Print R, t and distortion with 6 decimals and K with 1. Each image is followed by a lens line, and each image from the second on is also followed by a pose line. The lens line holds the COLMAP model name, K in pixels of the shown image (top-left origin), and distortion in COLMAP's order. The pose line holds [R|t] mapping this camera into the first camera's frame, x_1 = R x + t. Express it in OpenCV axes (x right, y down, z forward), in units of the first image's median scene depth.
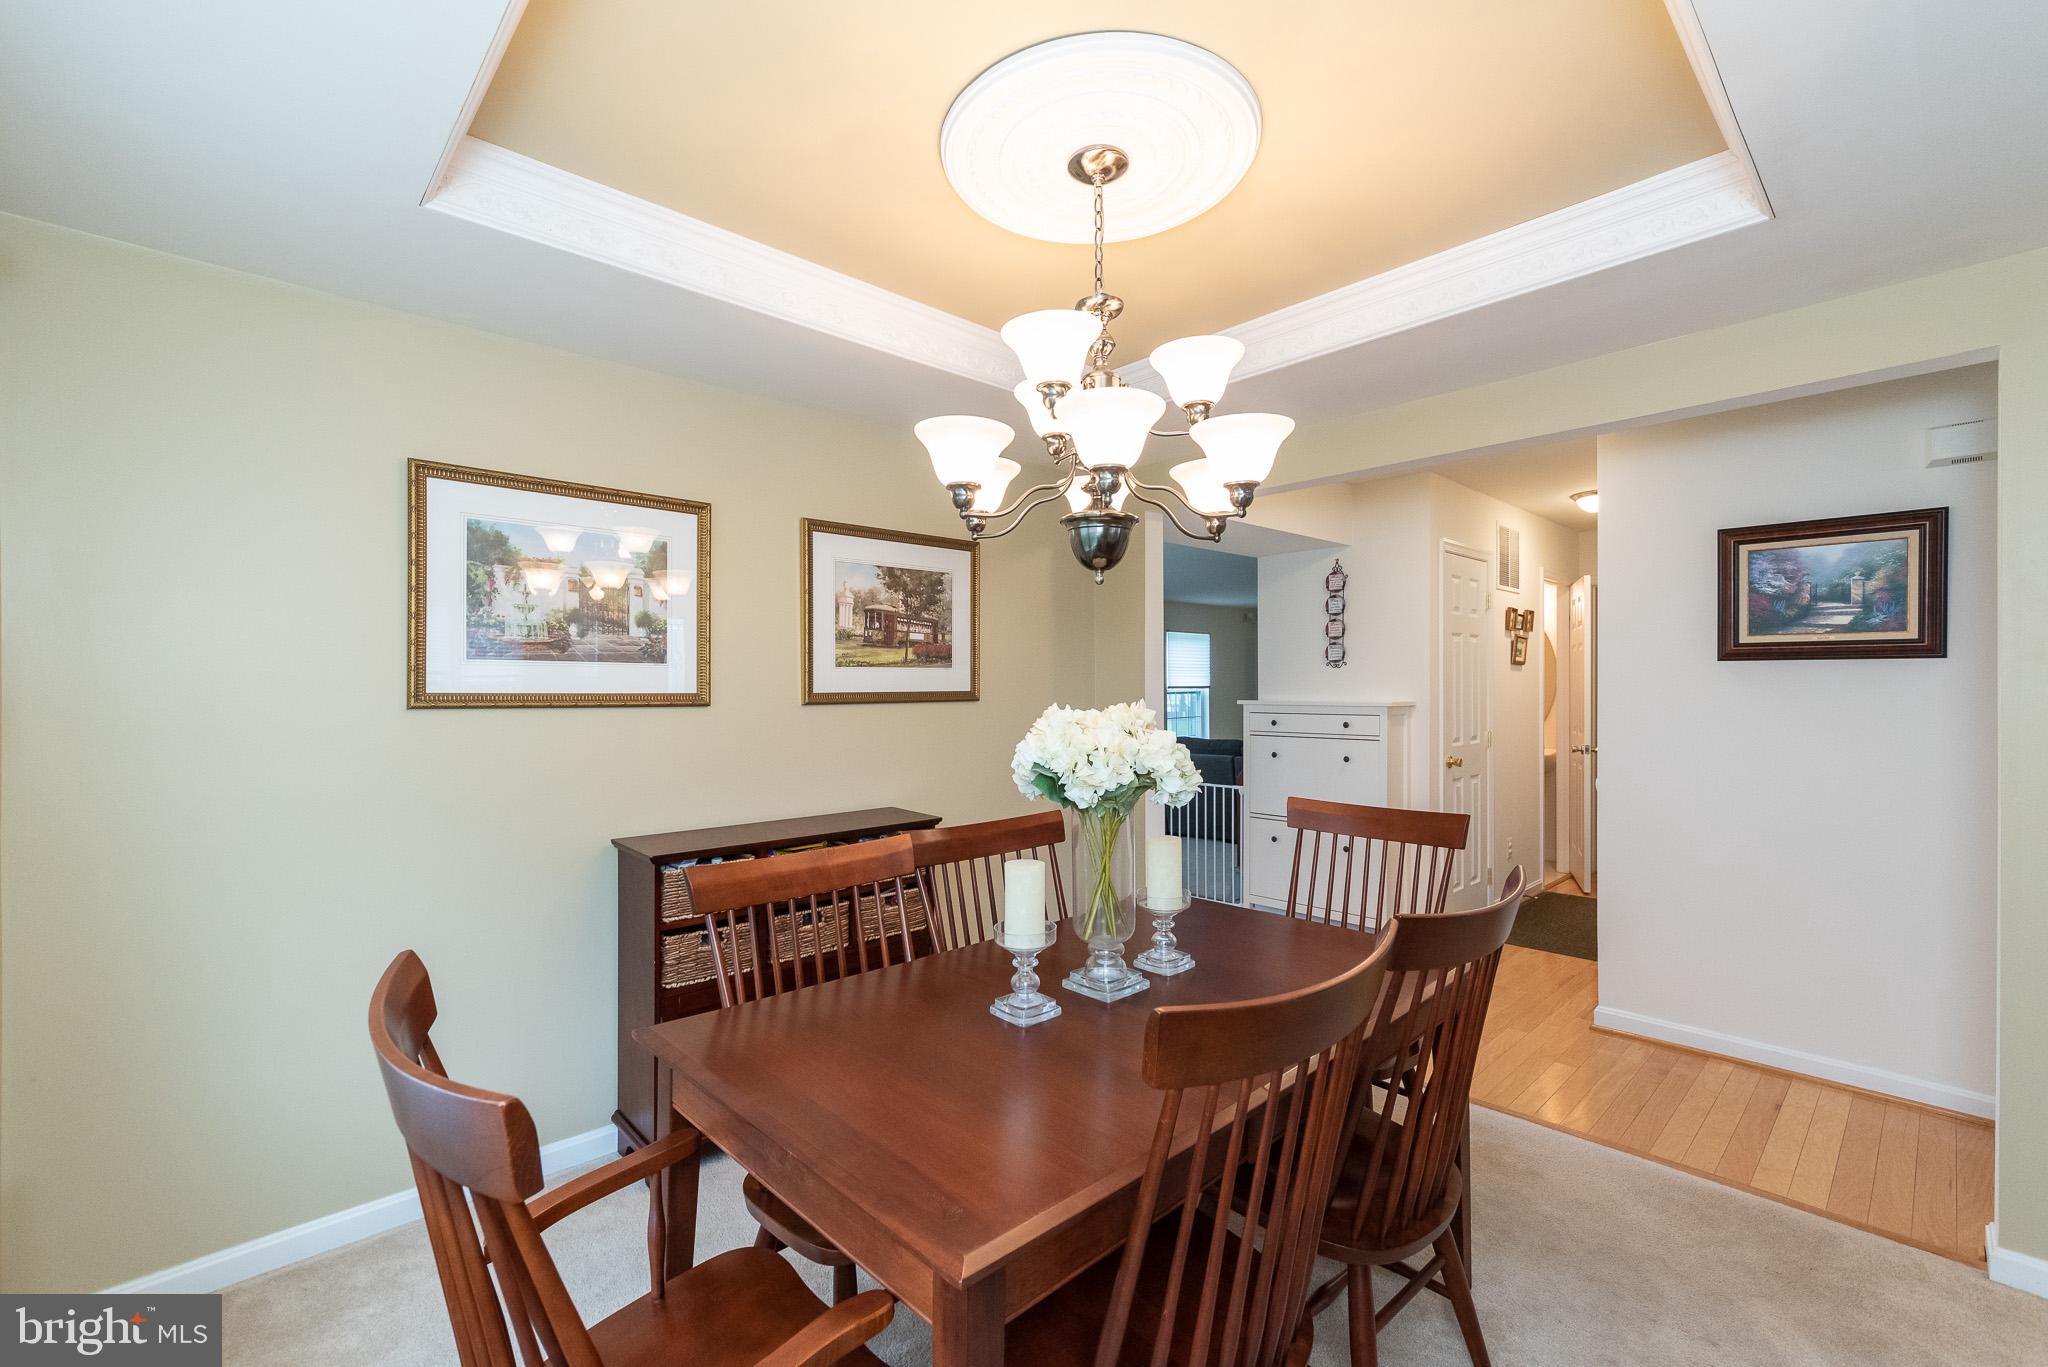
lens RADIAL K [[879.0, 0, 1003.5], [0, 879.0, 699.3], [0, 0, 1]] dist [-0.004875, 0.001145]
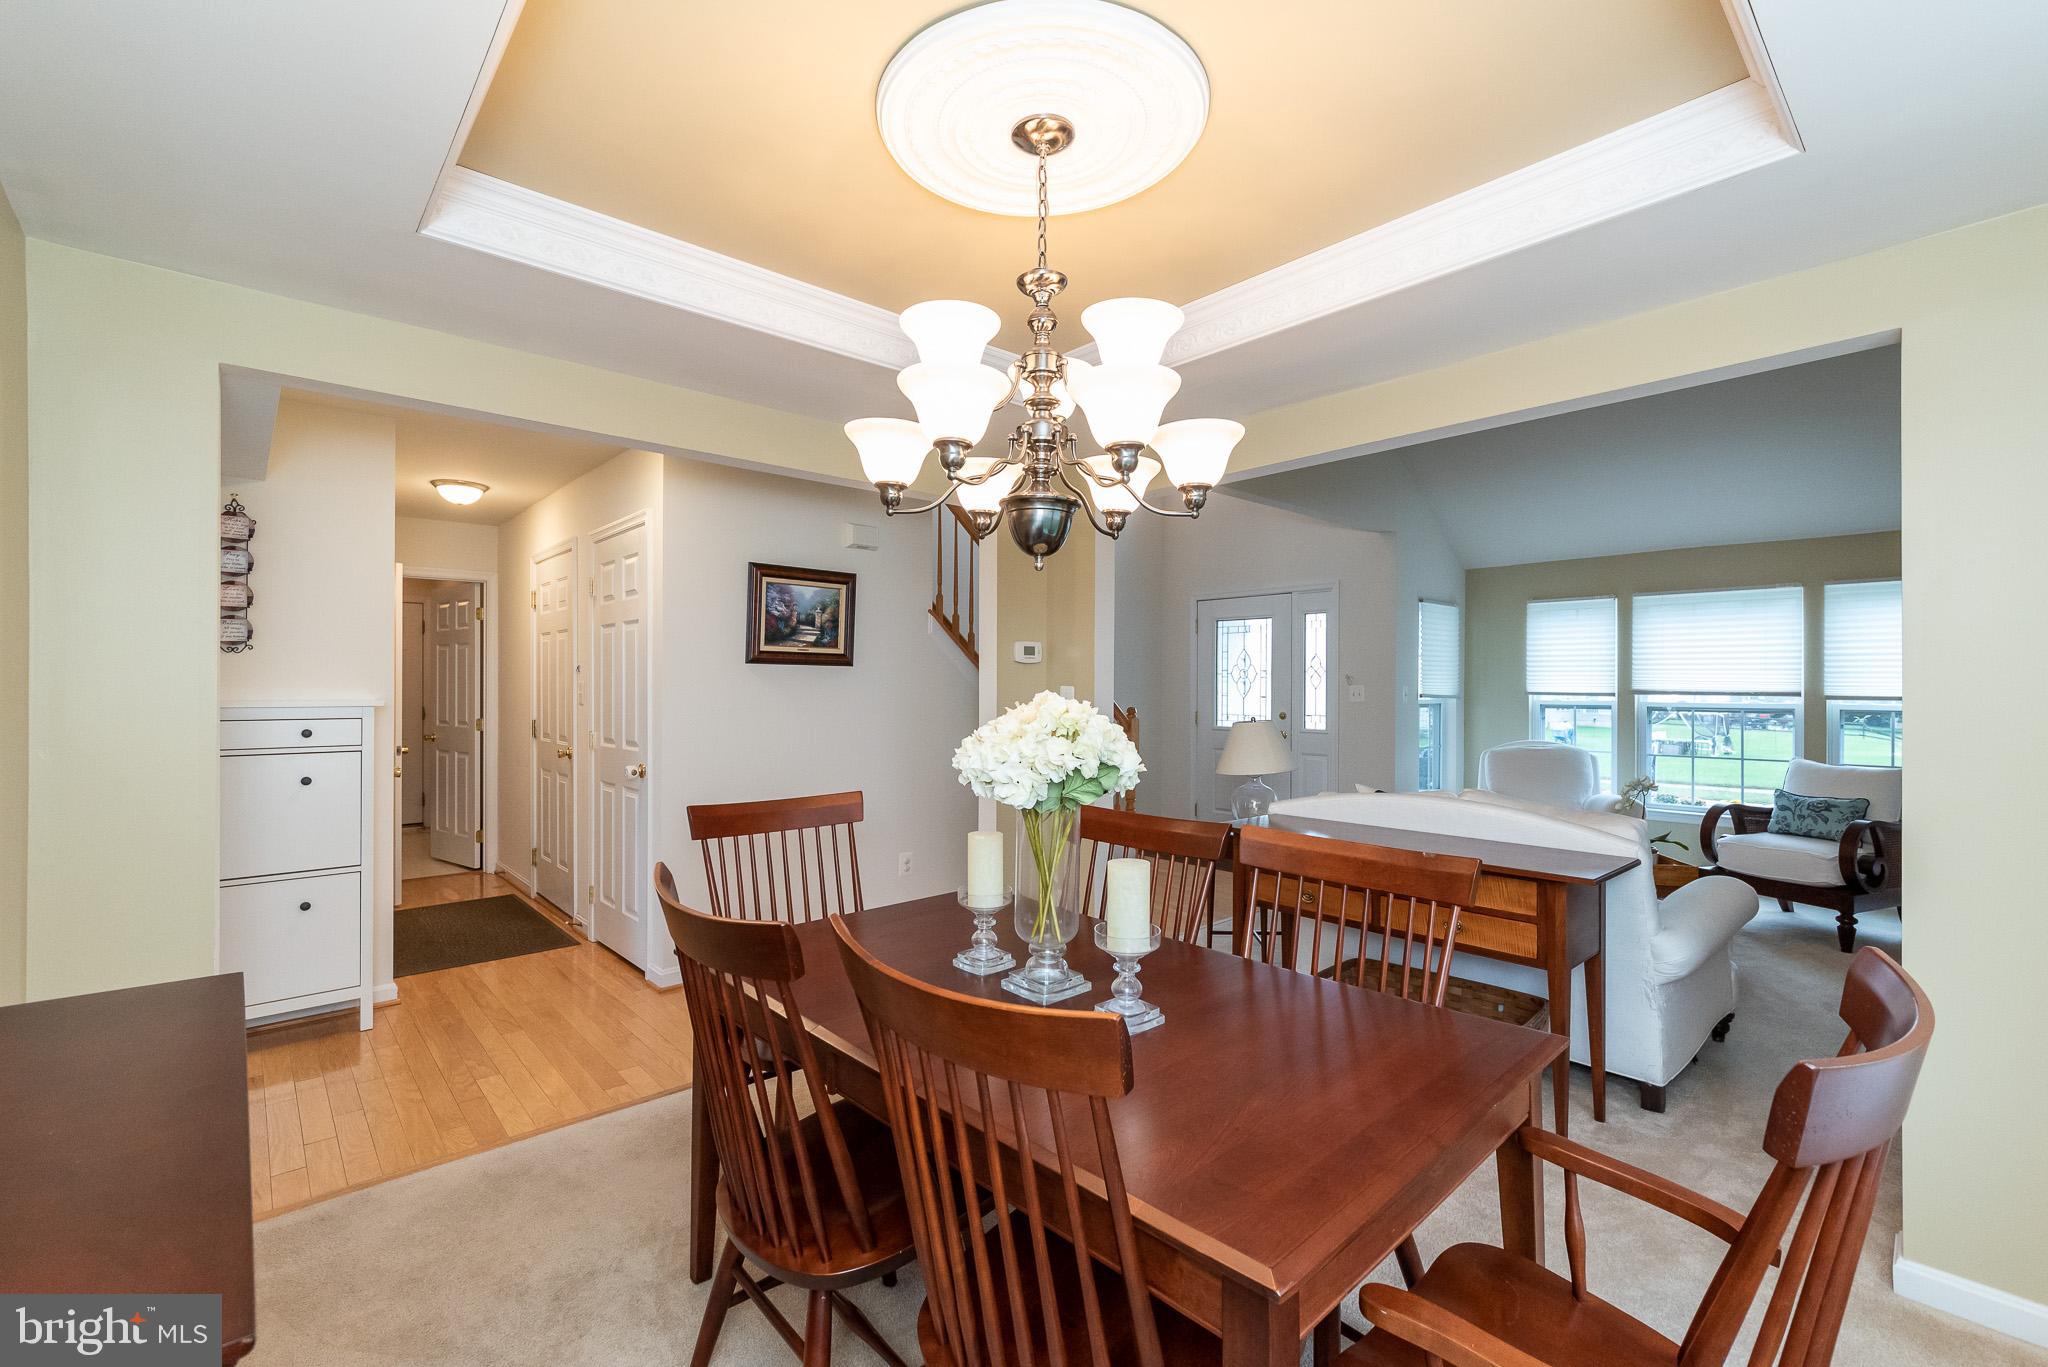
lens RADIAL K [[879.0, 0, 1044.7], [0, 879.0, 691.9], [0, 0, 1]] dist [-0.004875, 0.001145]
pose [[0.009823, -0.002105, 0.999950, -0.465775], [0.009109, 0.999956, 0.002016, -0.000902], [-0.999910, 0.009089, 0.009842, 0.550570]]
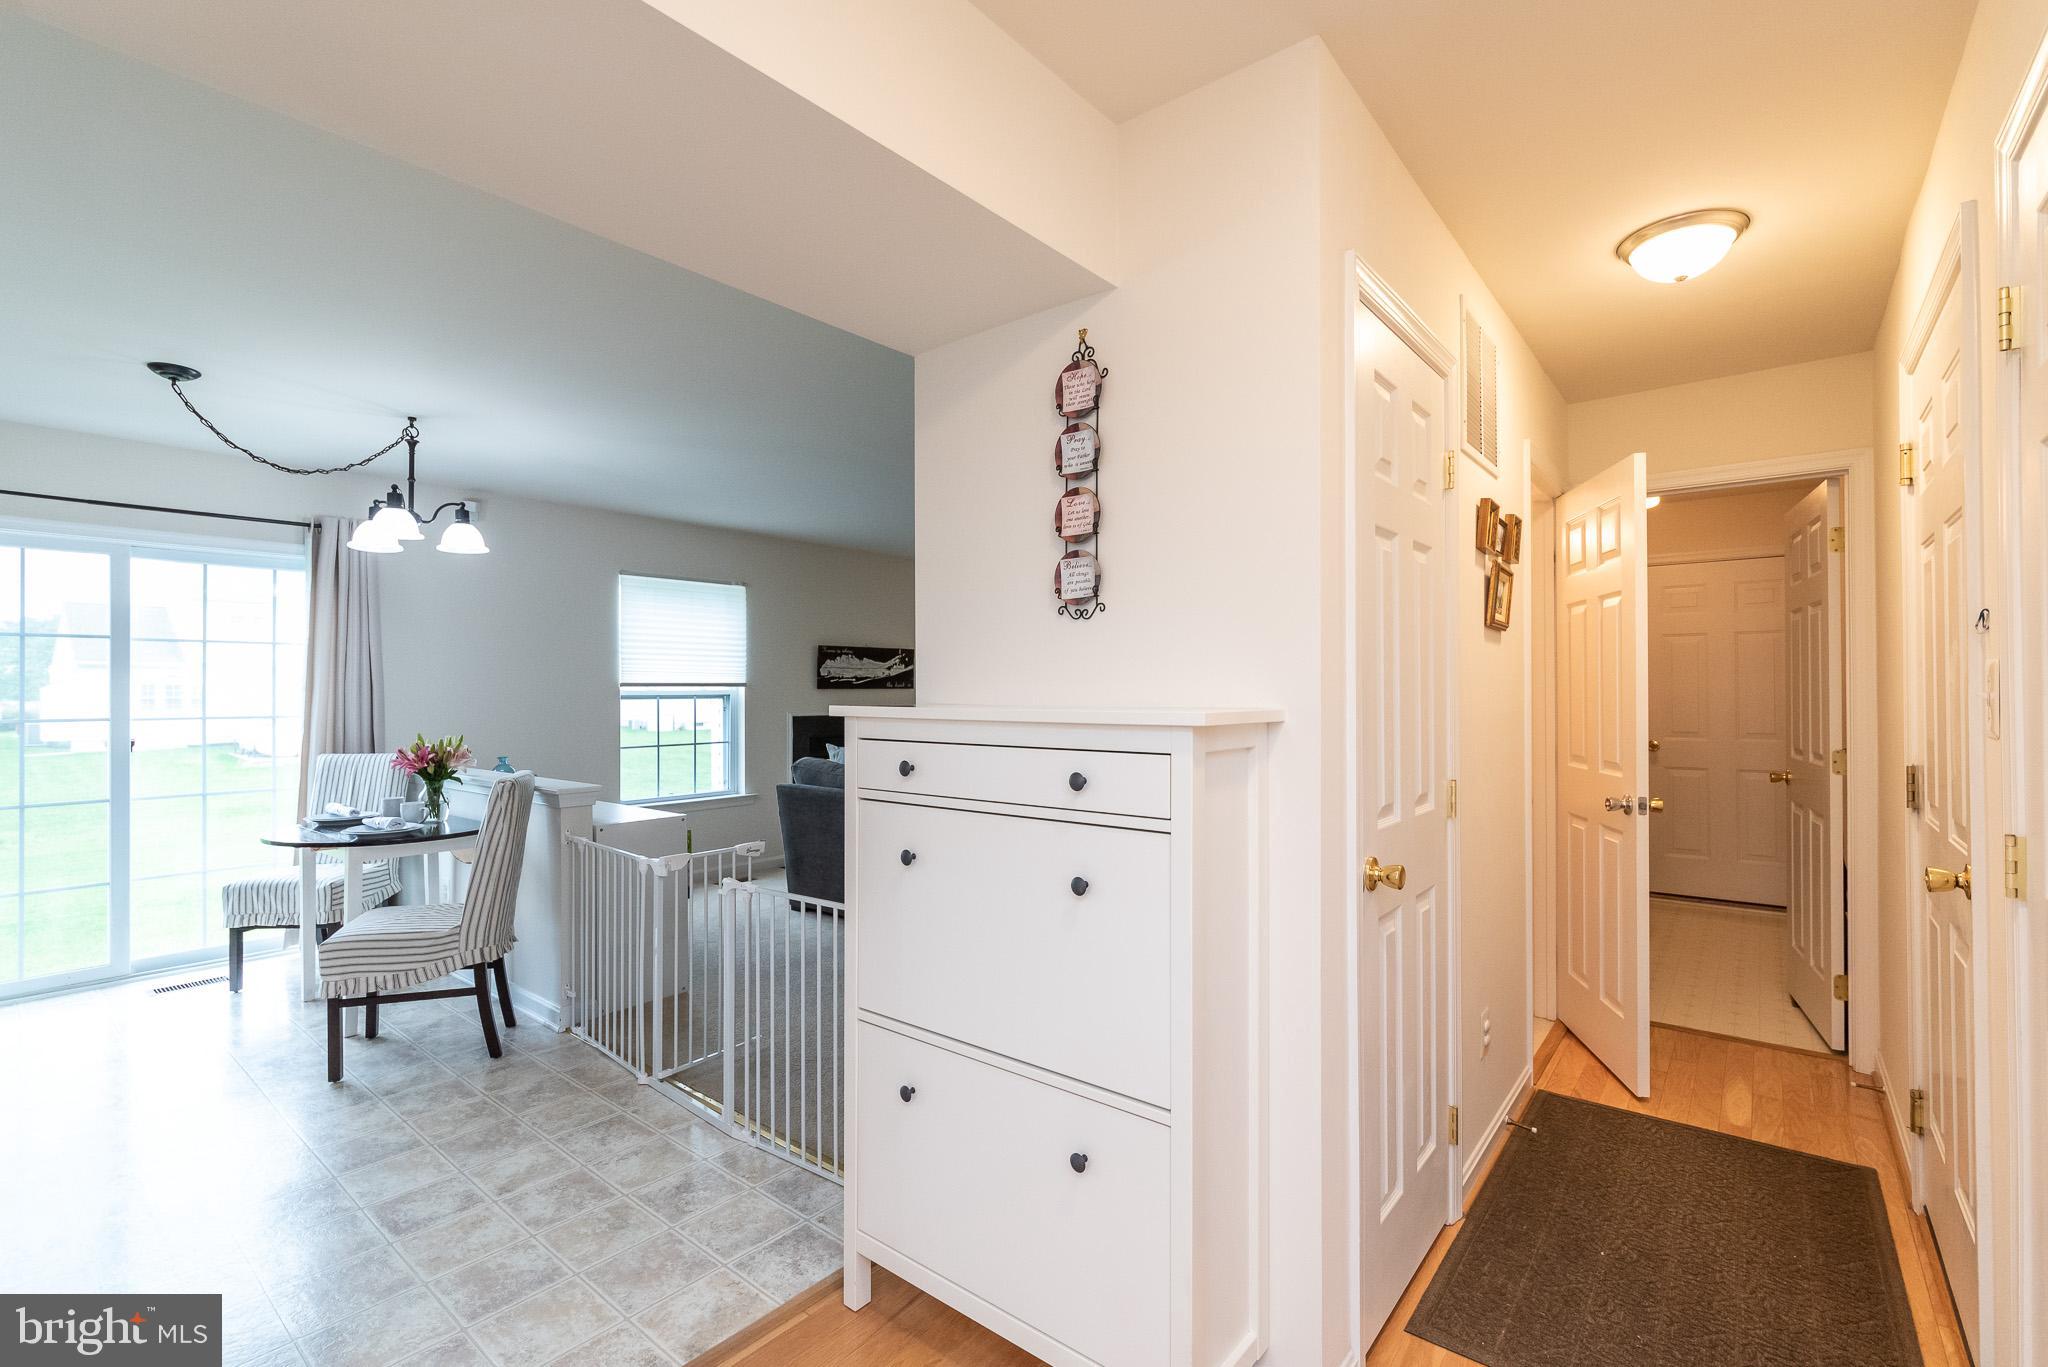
lens RADIAL K [[918.9, 0, 984.7], [0, 918.9, 688.3], [0, 0, 1]] dist [-0.009520, 0.001216]
pose [[0.993495, 0.004077, 0.113800, 0.451635], [-0.002372, 0.999883, -0.015111, -0.000161], [-0.113848, 0.014742, 0.993389, 0.946739]]
